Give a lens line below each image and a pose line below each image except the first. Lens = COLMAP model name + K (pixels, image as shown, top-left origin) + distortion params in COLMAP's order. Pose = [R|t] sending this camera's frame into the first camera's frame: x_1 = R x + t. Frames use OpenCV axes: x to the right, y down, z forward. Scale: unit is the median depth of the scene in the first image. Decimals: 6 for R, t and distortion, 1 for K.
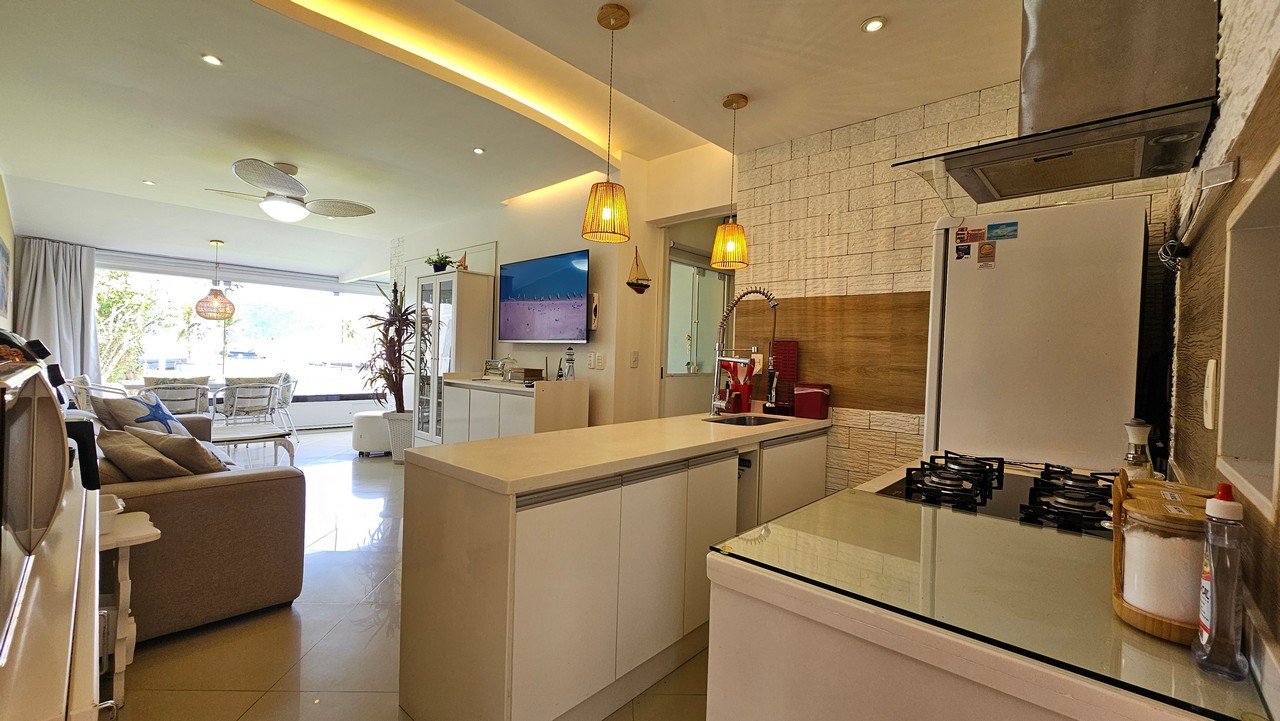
lens RADIAL K [[522.5, 0, 641.2], [0, 522.5, 360.0], [0, 0, 1]] dist [-0.000334, -0.000855]
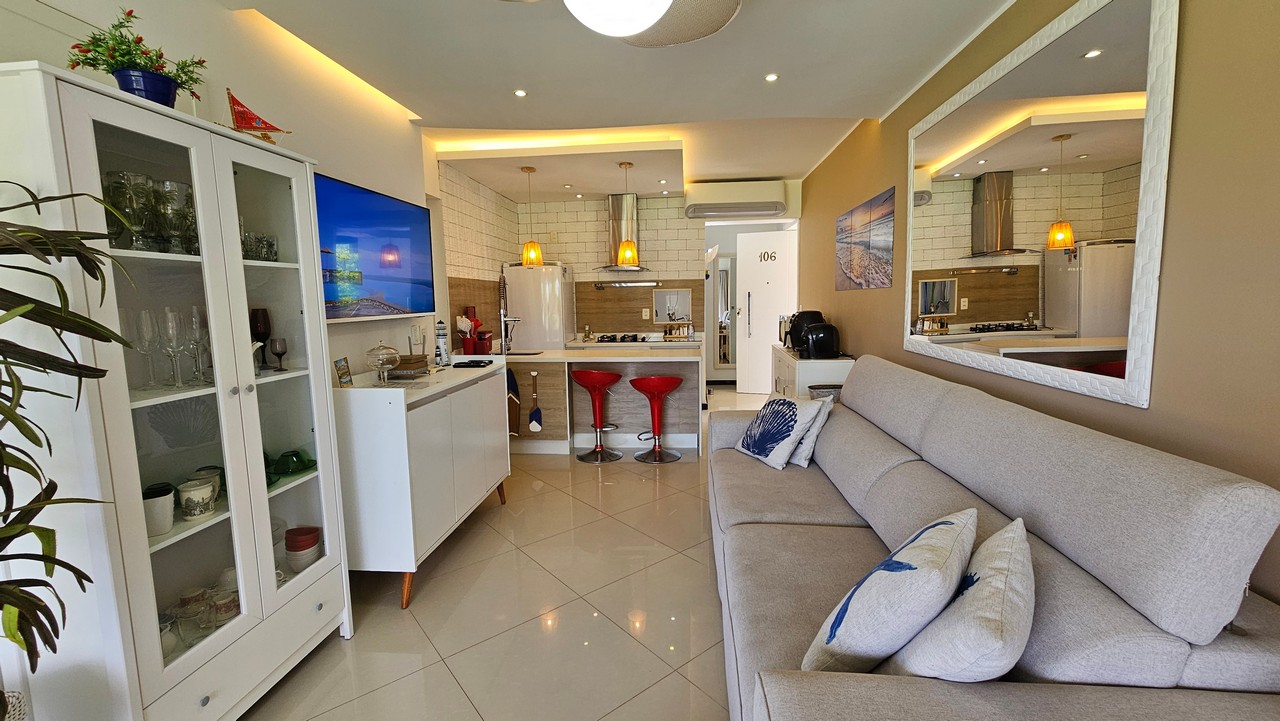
lens RADIAL K [[522.5, 0, 647.4], [0, 522.5, 349.7], [0, 0, 1]] dist [-0.000334, -0.000855]
pose [[-0.613433, -0.102601, 0.783054, -0.985079], [0.003076, 0.991207, 0.132284, -0.085497], [-0.789741, 0.083556, -0.607723, 1.173594]]
